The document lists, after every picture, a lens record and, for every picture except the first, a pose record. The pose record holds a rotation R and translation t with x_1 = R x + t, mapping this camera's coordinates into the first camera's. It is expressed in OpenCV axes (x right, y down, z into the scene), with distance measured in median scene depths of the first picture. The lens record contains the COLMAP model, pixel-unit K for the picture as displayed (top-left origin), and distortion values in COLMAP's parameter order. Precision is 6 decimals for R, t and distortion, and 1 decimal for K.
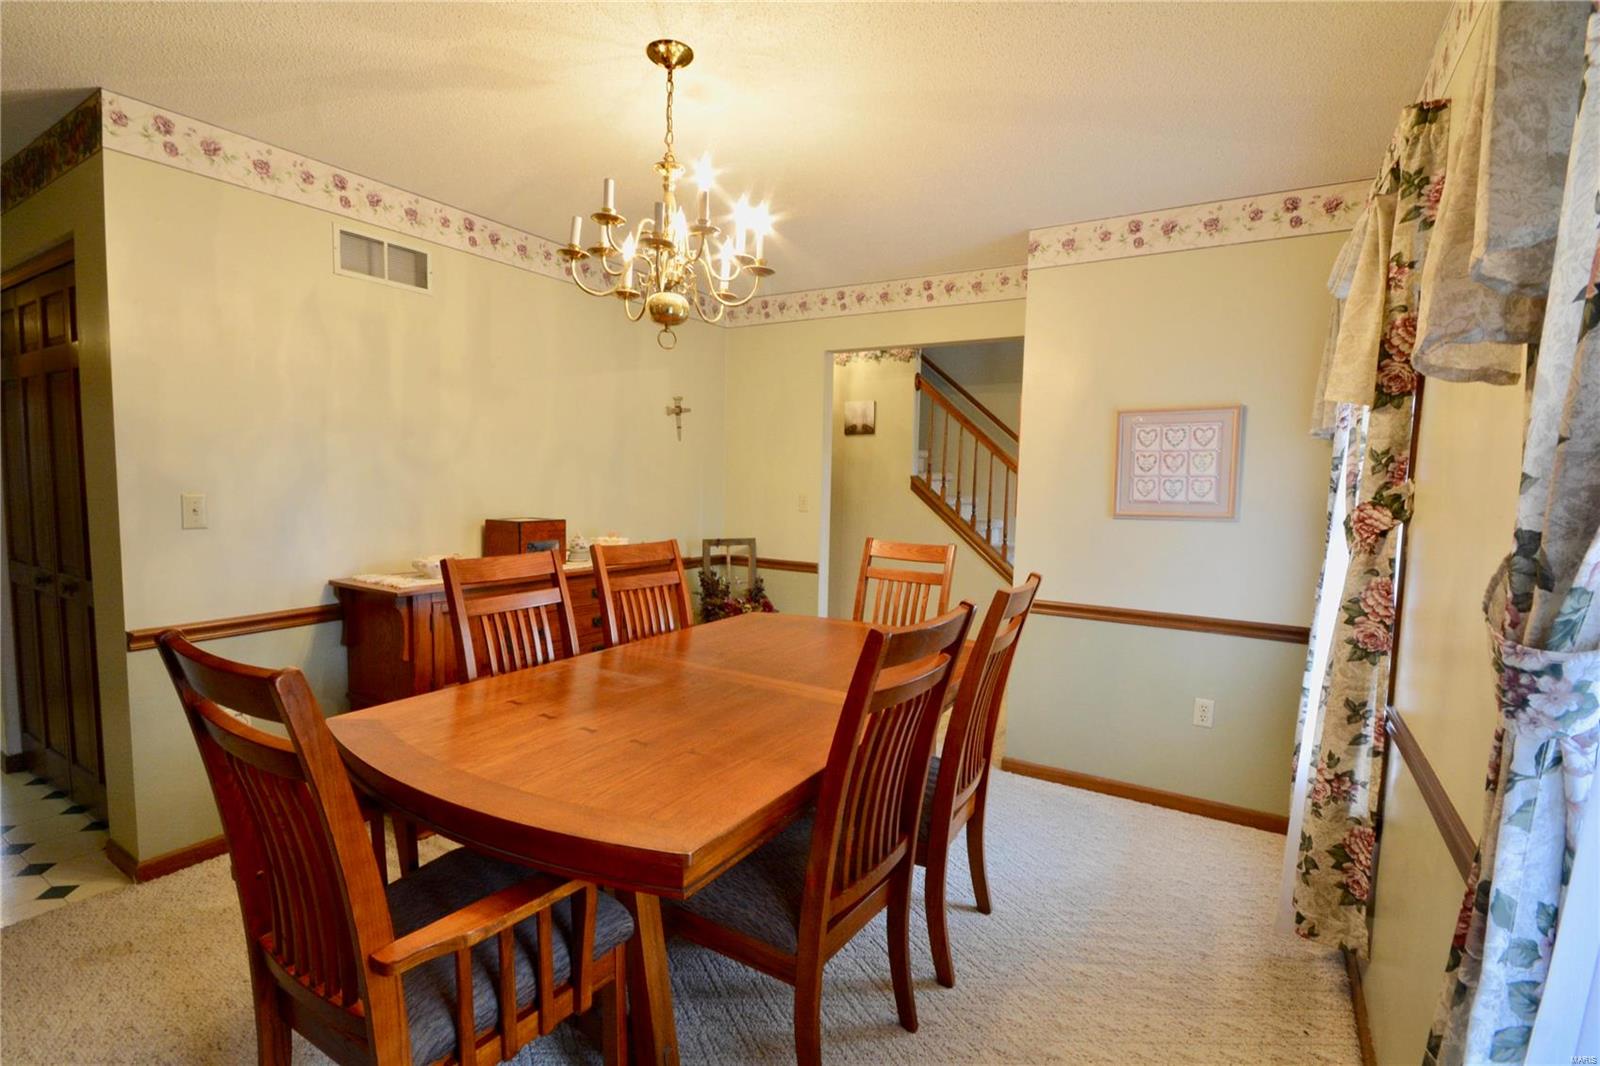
lens RADIAL K [[719.7, 0, 800.0], [0, 719.7, 533.0], [0, 0, 1]] dist [0.001265, 0.000150]
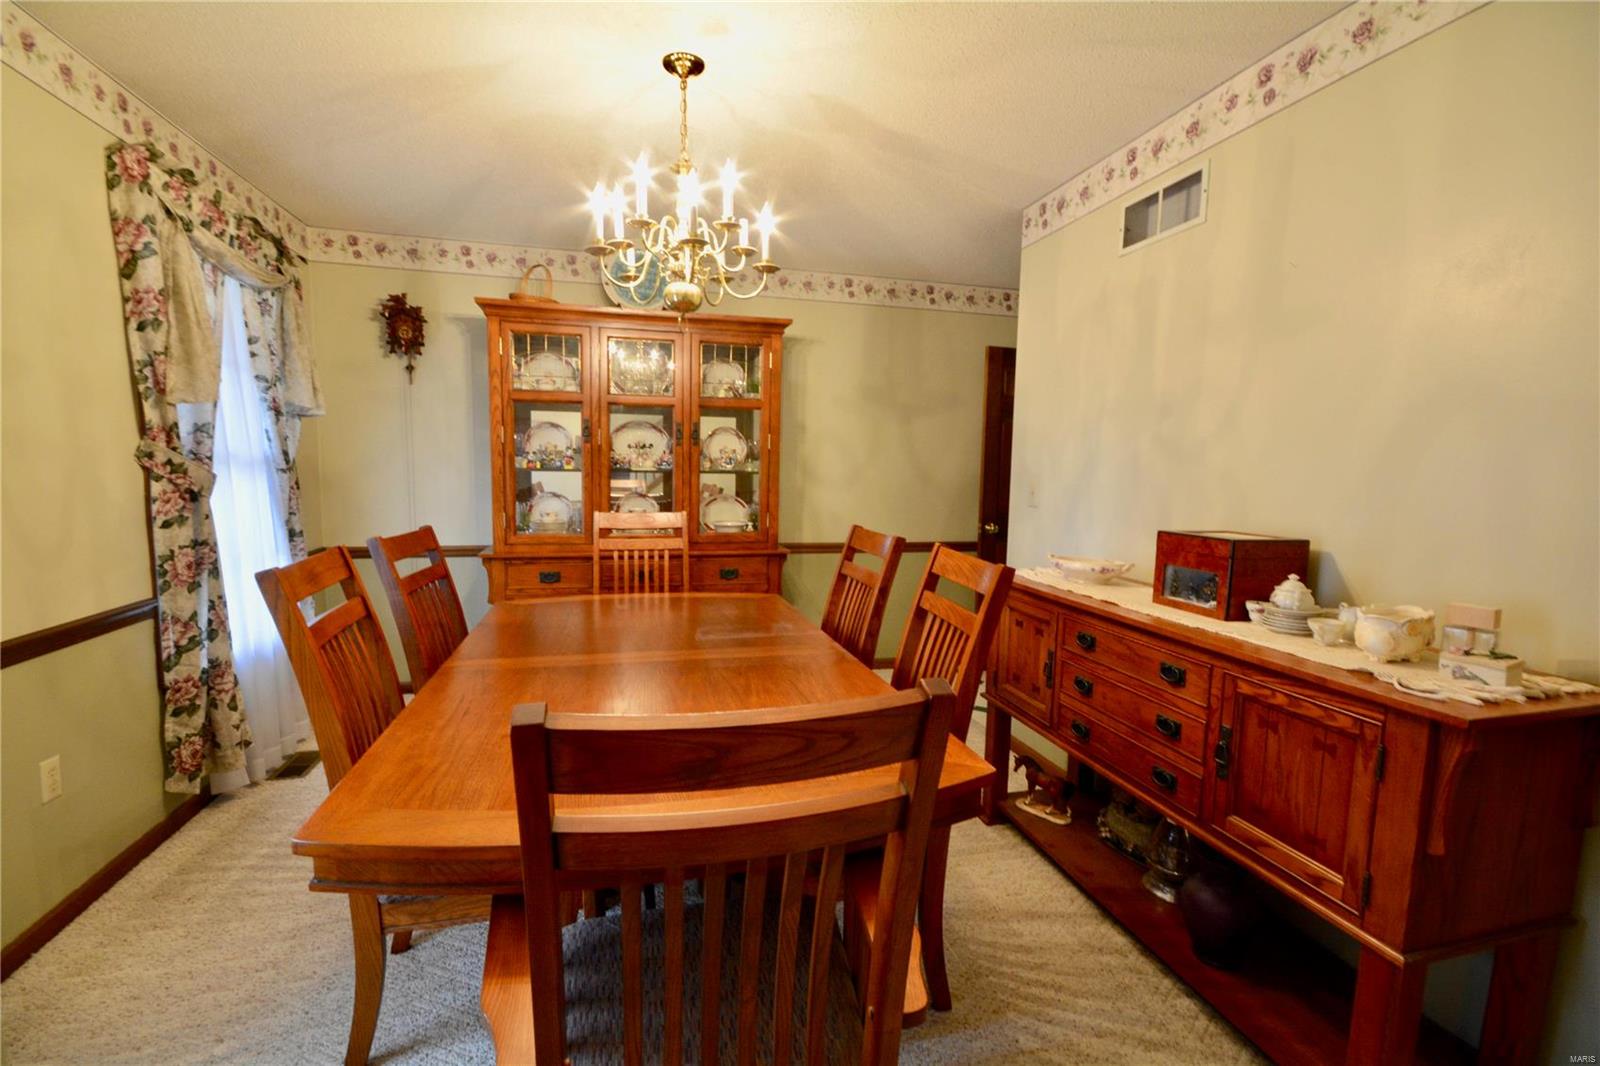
lens RADIAL K [[719.7, 0, 800.0], [0, 719.7, 533.0], [0, 0, 1]] dist [0.001265, 0.000150]
pose [[-0.690014, 0.034395, -0.722978, 0.365179], [-0.084809, 0.988148, 0.127953, -0.078700], [0.718810, 0.149604, -0.678919, 1.394106]]
